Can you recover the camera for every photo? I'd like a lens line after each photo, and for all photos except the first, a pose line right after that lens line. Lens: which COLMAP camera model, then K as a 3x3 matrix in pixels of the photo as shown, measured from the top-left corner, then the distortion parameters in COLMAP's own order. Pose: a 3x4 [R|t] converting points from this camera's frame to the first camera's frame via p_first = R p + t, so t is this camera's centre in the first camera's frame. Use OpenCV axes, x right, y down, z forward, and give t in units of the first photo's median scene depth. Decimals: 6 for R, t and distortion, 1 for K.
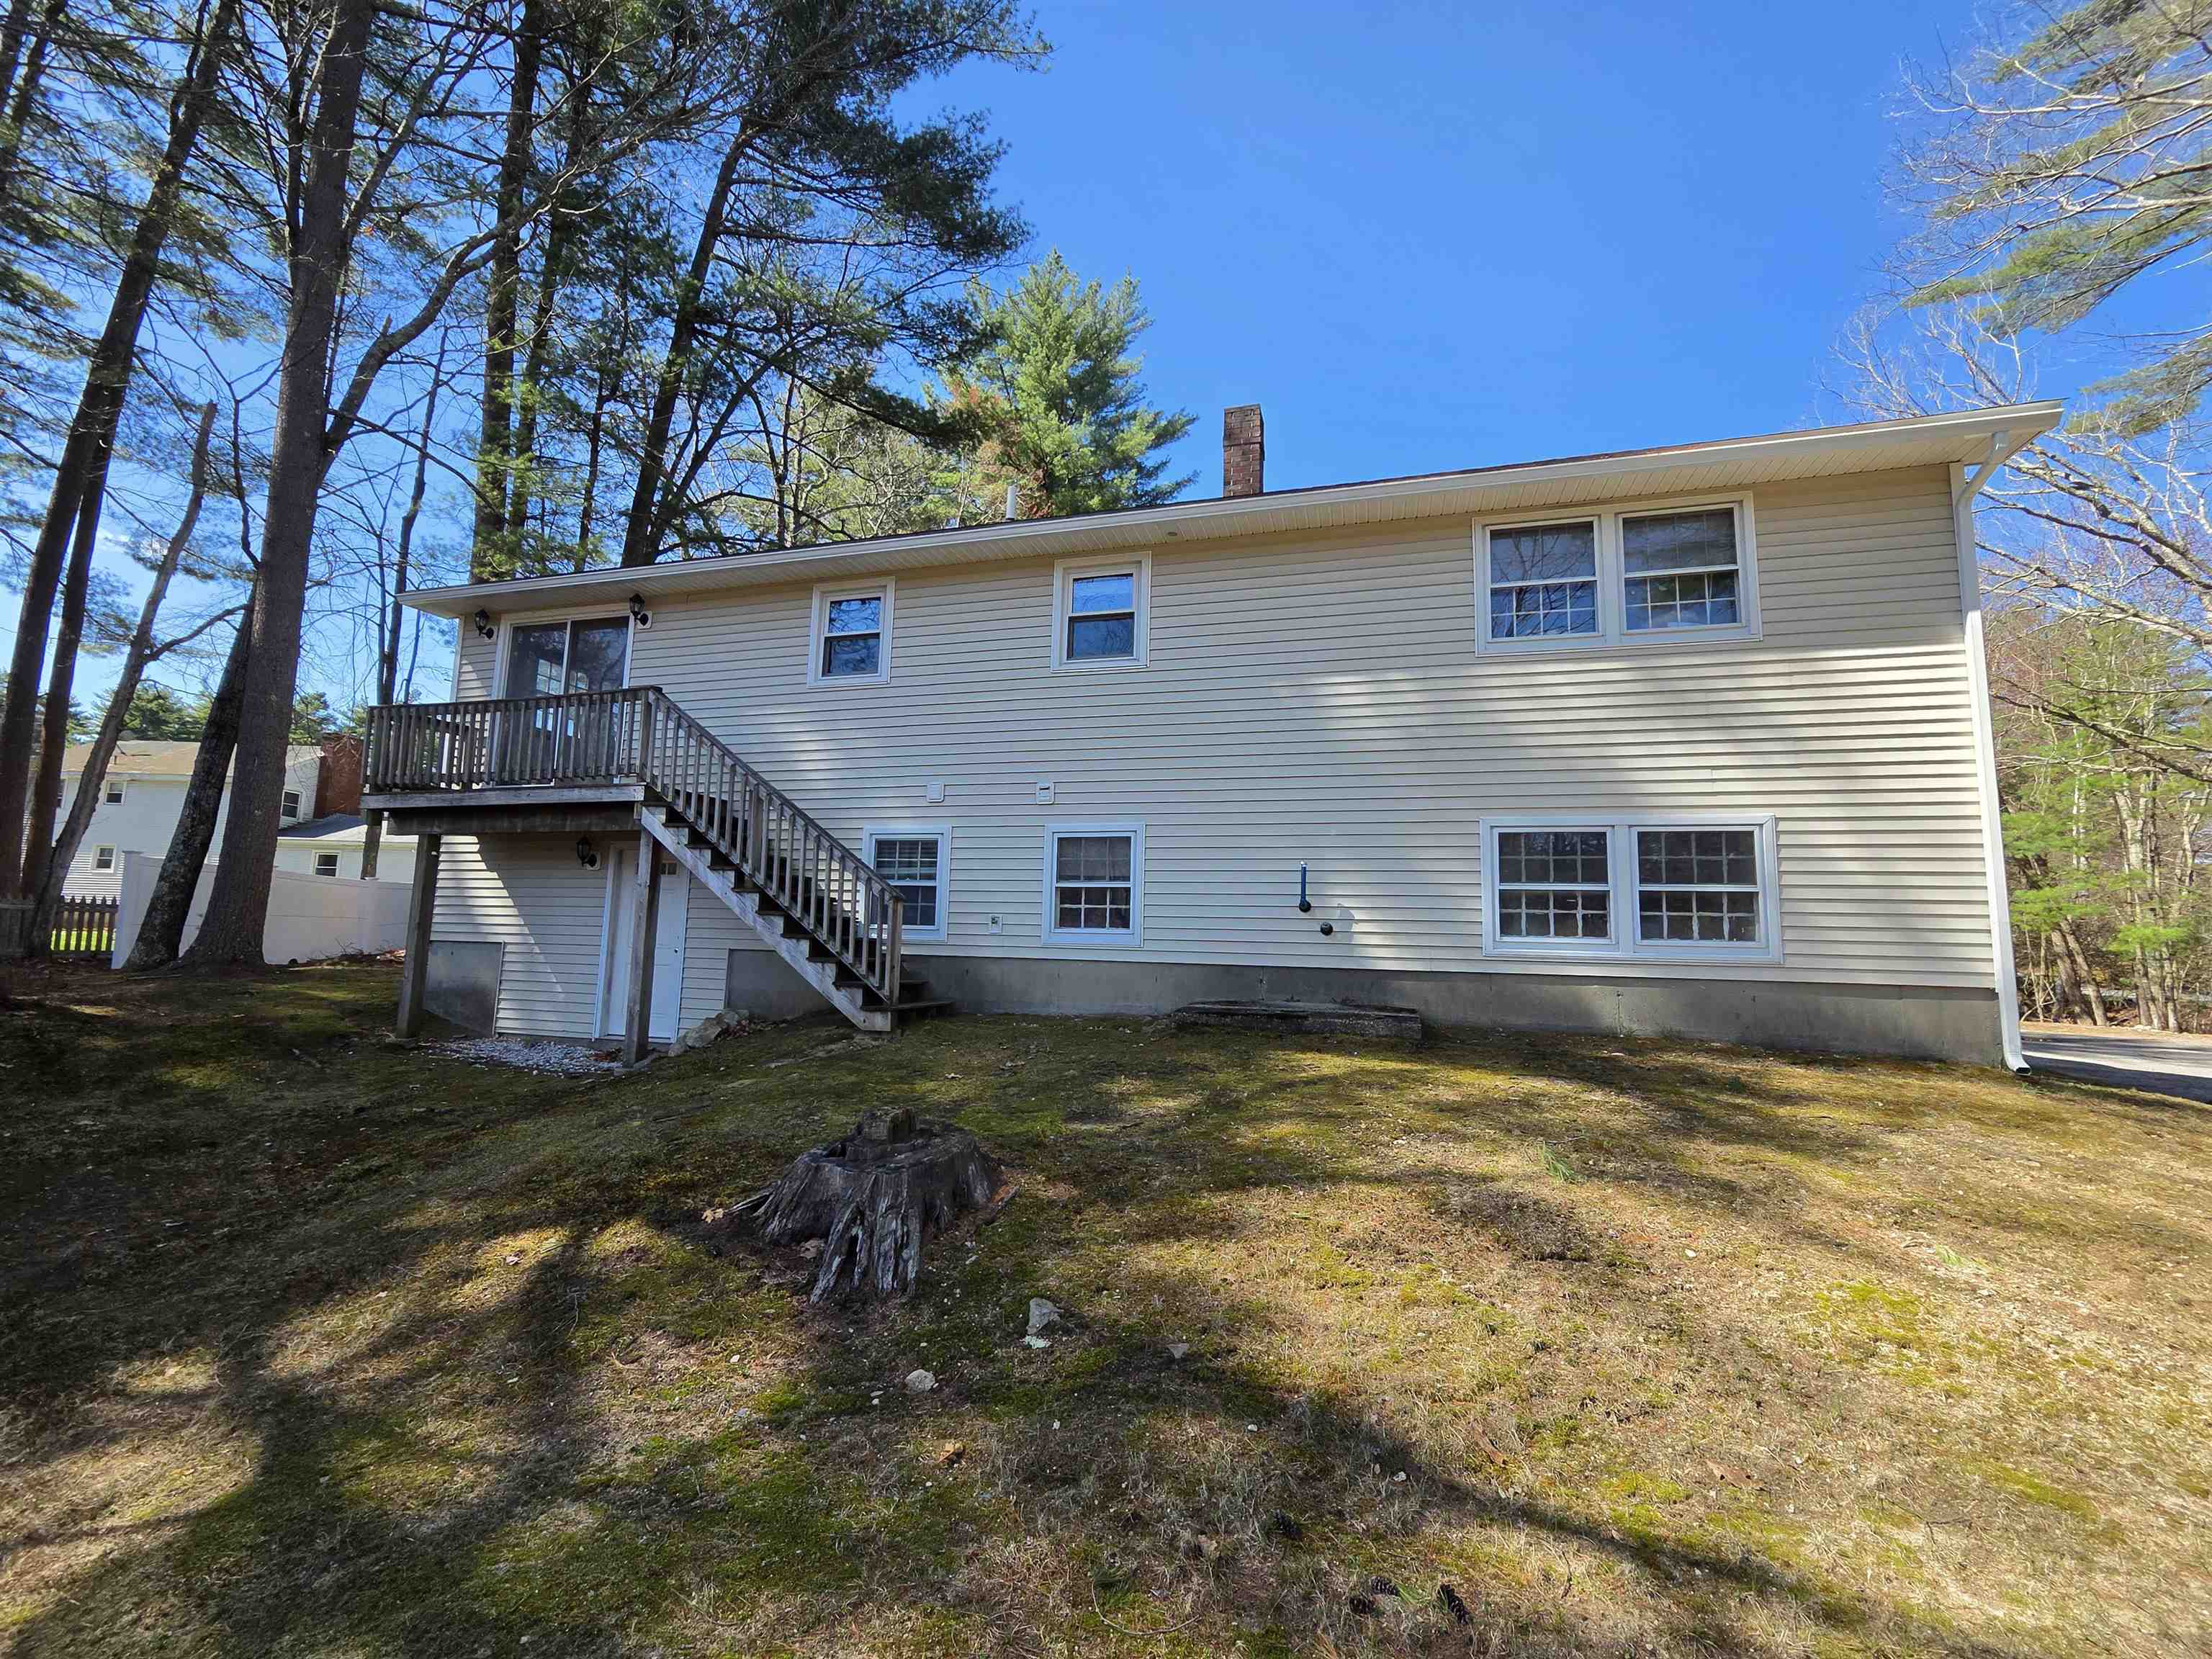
lens RADIAL K [[896.1, 0, 1103.6], [0, 896.1, 848.7], [0, 0, 1]] dist [-0.004241, 0.000223]
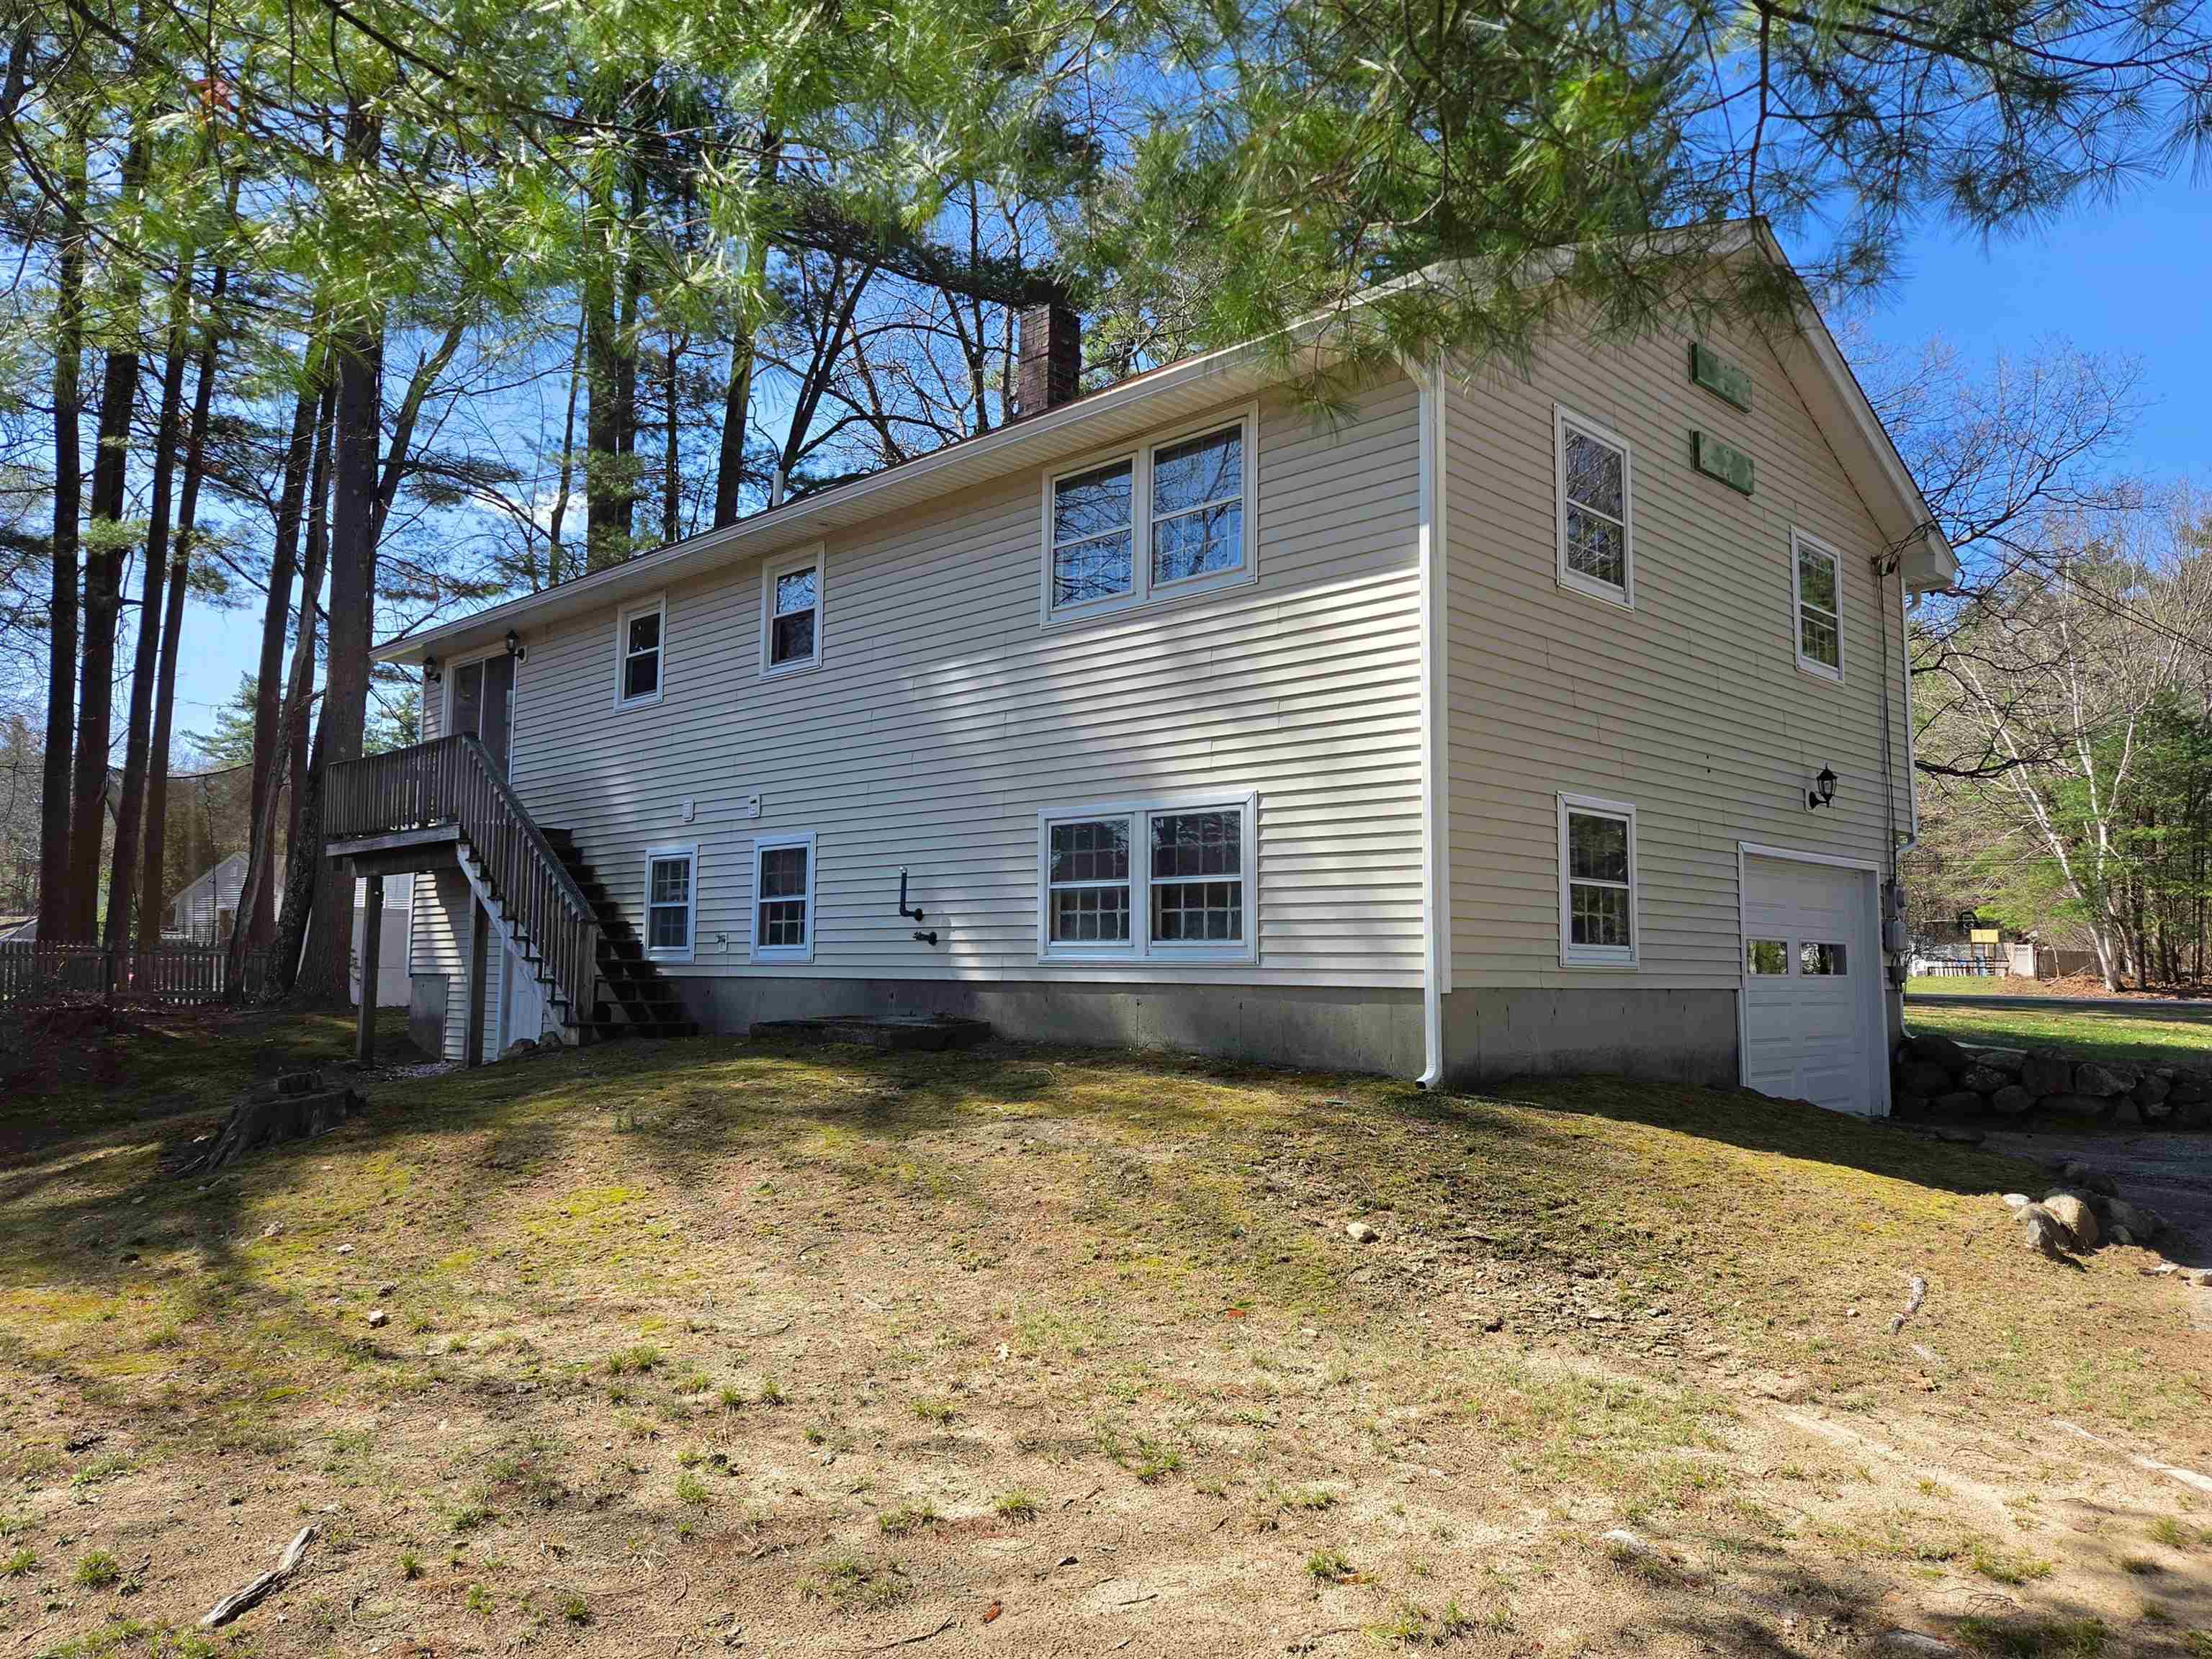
lens RADIAL K [[1525.6, 0, 1108.4], [0, 1525.6, 812.9], [0, 0, 1]] dist [0.013607, 0.000334]
pose [[0.883870, -0.068298, -0.462719, 1.142380], [0.069671, 0.997470, -0.014143, -0.005270], [0.462514, -0.019737, 0.886392, -0.315080]]
